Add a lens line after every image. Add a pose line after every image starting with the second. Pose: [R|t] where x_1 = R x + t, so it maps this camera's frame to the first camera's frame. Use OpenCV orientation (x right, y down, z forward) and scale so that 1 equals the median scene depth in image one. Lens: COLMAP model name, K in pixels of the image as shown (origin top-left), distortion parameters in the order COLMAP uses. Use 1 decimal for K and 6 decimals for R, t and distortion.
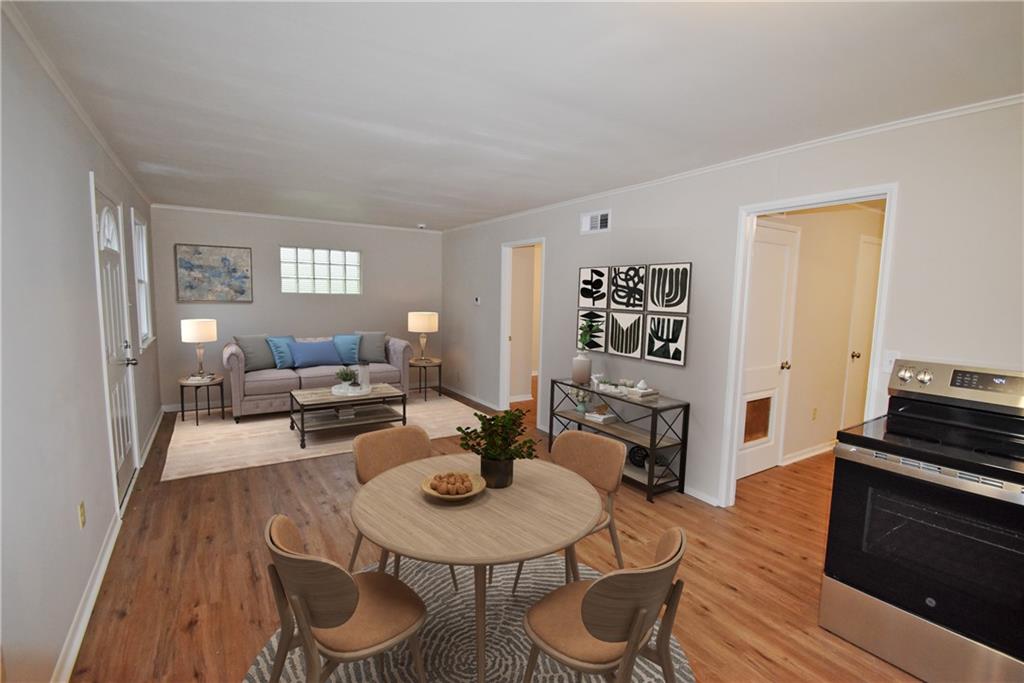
lens RADIAL K [[463.6, 0, 517.7], [0, 463.6, 342.5], [0, 0, 1]] dist [0.004085, -0.006979]
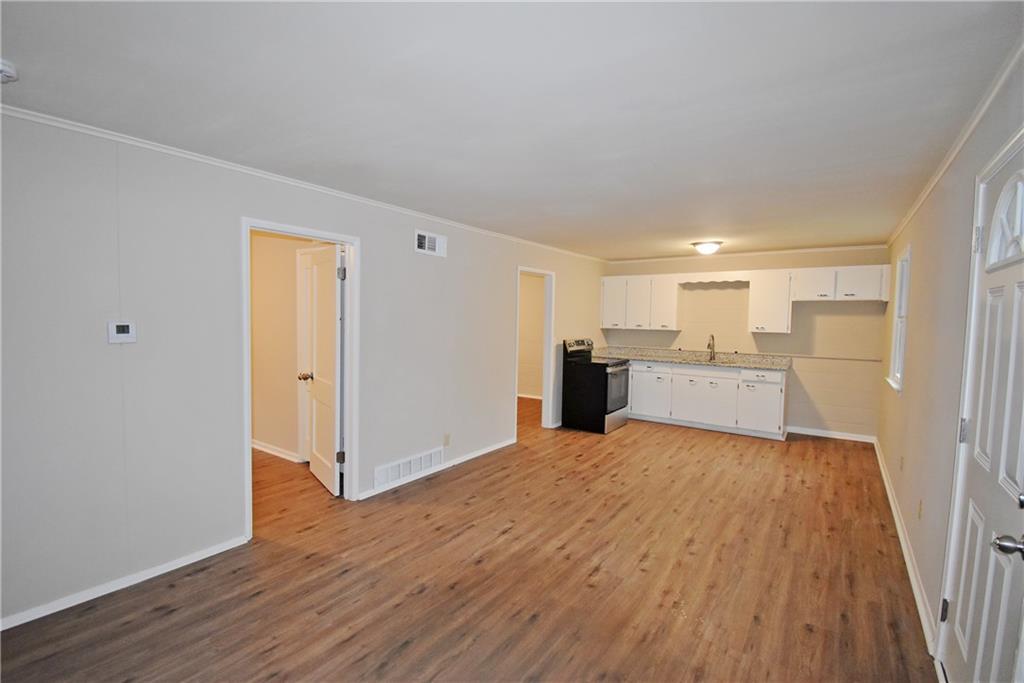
lens RADIAL K [[463.6, 0, 511.4], [0, 463.6, 340.3], [0, 0, 1]] dist [0.004085, -0.006979]
pose [[-0.364242, -0.080633, 0.927807, -1.205684], [0.072350, 0.990784, 0.114509, -0.222219], [-0.928490, 0.108836, -0.355051, 1.755402]]
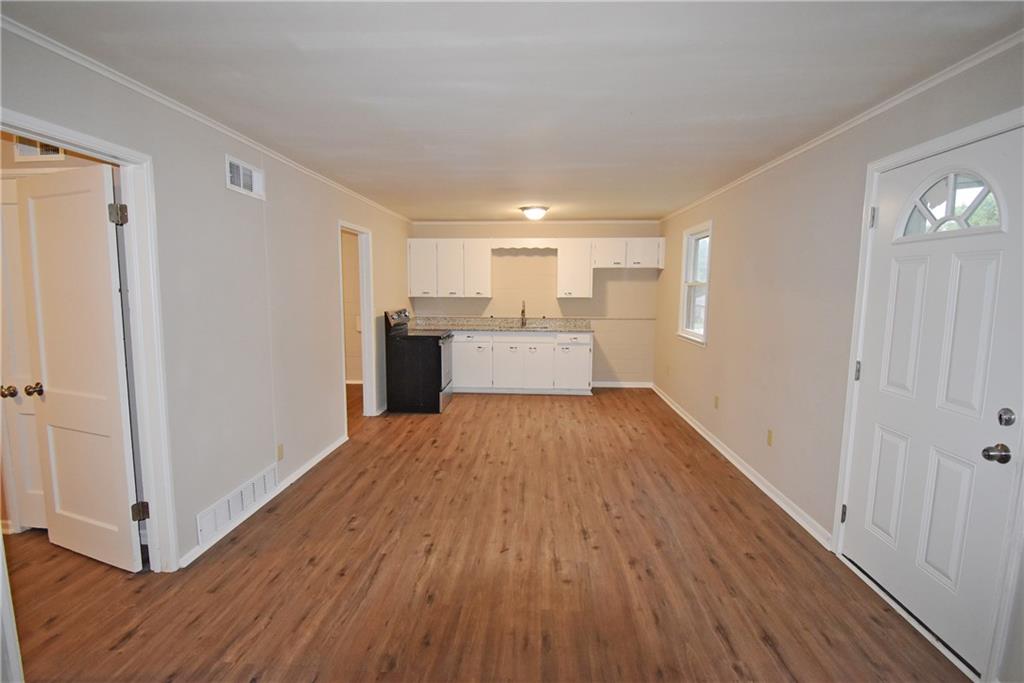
lens RADIAL K [[486.5, 0, 509.1], [0, 486.5, 343.8], [0, 0, 1]] dist [-0.000427, -0.005598]
pose [[-0.798158, -0.101146, 0.593896, -0.857501], [0.035997, 0.976037, 0.214605, -0.230664], [-0.601371, 0.192668, -0.775391, 1.982084]]
